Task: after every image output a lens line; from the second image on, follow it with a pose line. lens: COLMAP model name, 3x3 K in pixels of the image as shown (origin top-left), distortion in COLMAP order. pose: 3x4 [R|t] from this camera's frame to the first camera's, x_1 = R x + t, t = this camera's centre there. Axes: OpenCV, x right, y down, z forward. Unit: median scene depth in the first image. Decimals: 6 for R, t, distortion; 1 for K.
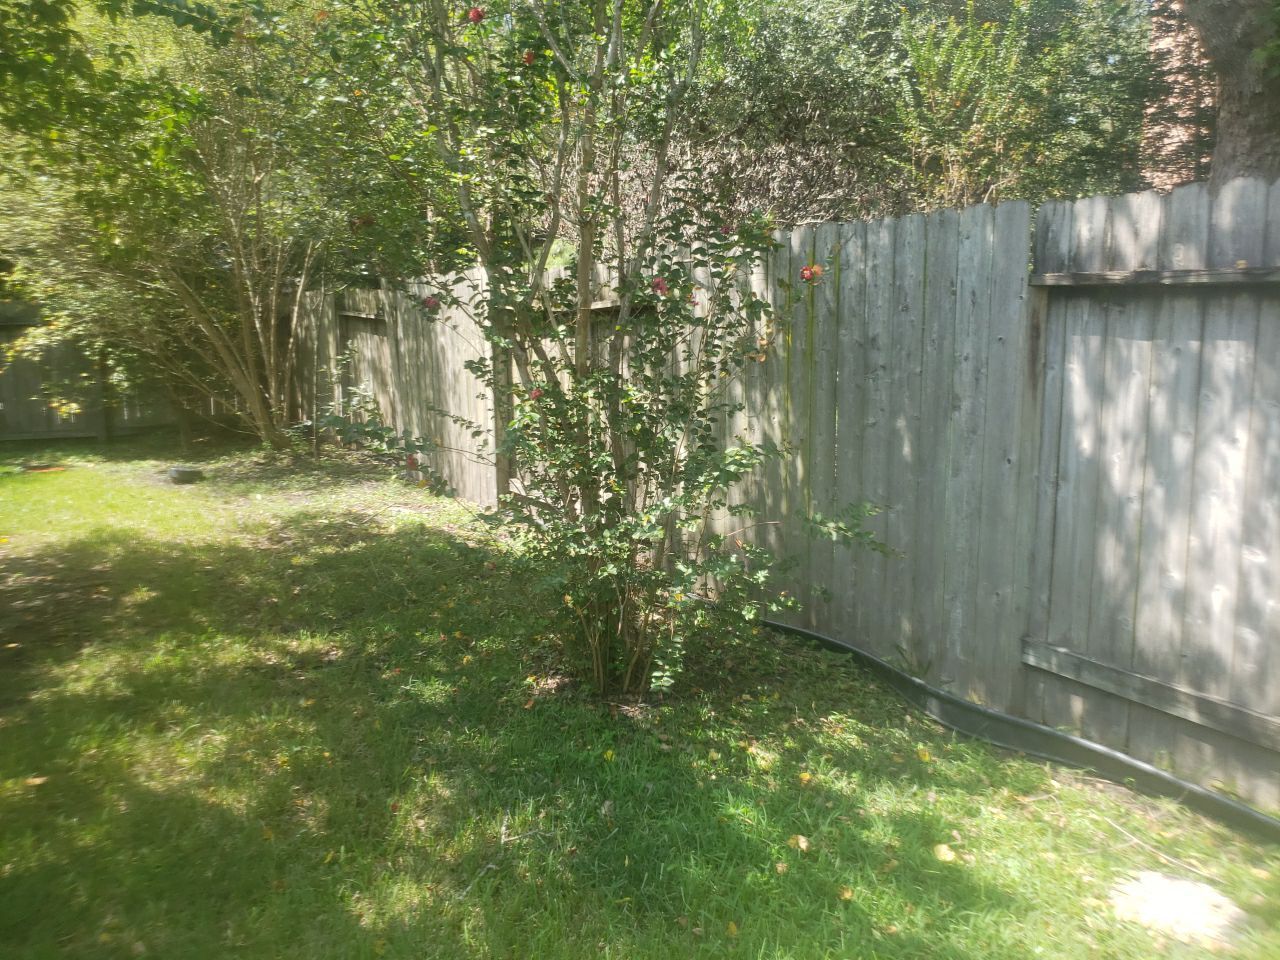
lens RADIAL K [[1018.1, 0, 642.6], [0, 1018.1, 470.9], [0, 0, 1]] dist [-0.008869, 0.049676]
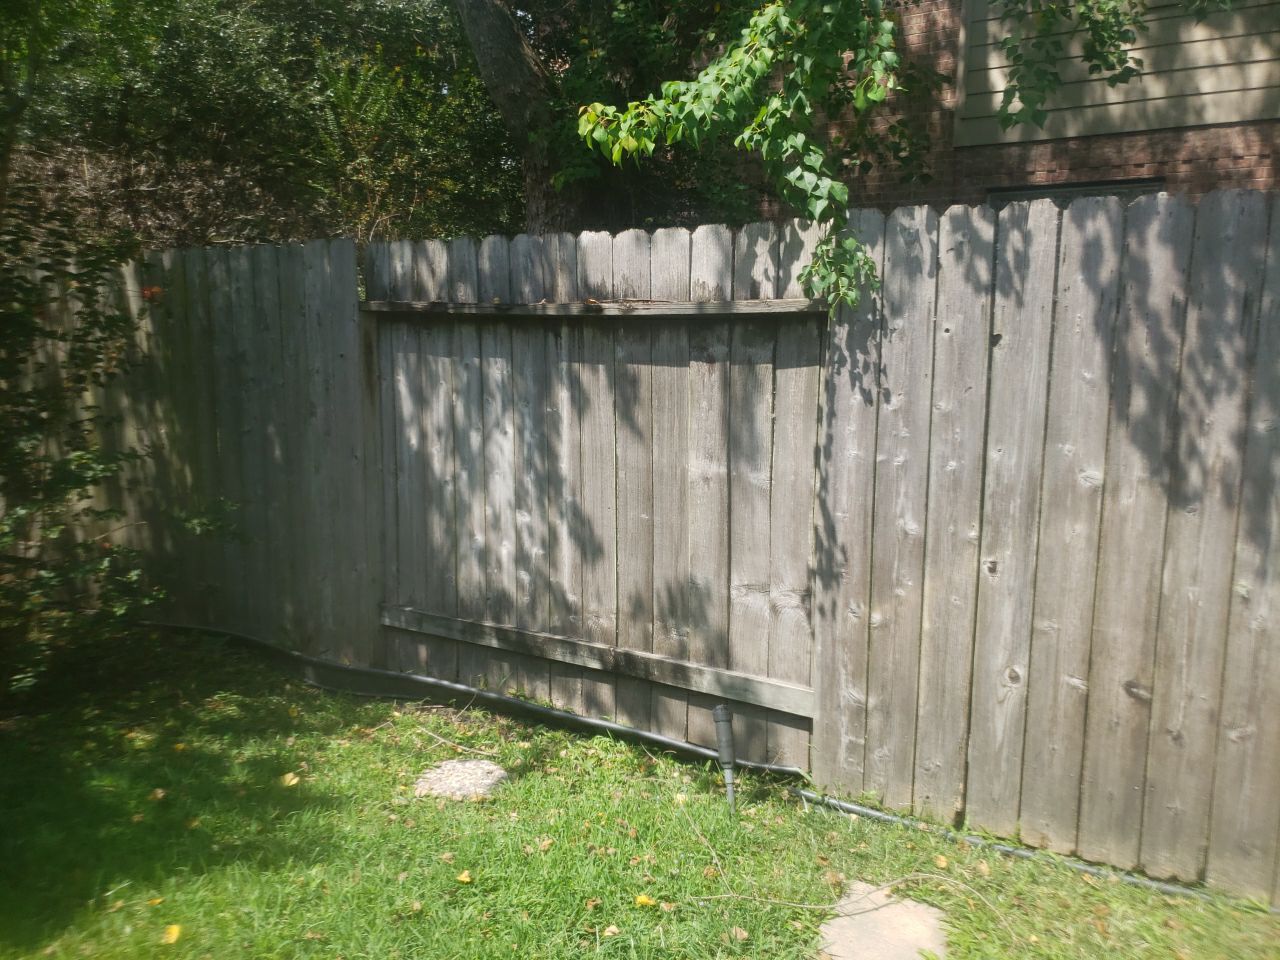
lens RADIAL K [[1002.0, 0, 641.0], [0, 1002.0, 496.2], [0, 0, 1]] dist [0.085240, -0.168138]
pose [[0.879148, -0.059391, 0.472833, 0.088013], [0.056755, 0.998191, 0.019853, 0.030452], [-0.473156, 0.009382, 0.880928, -0.196221]]
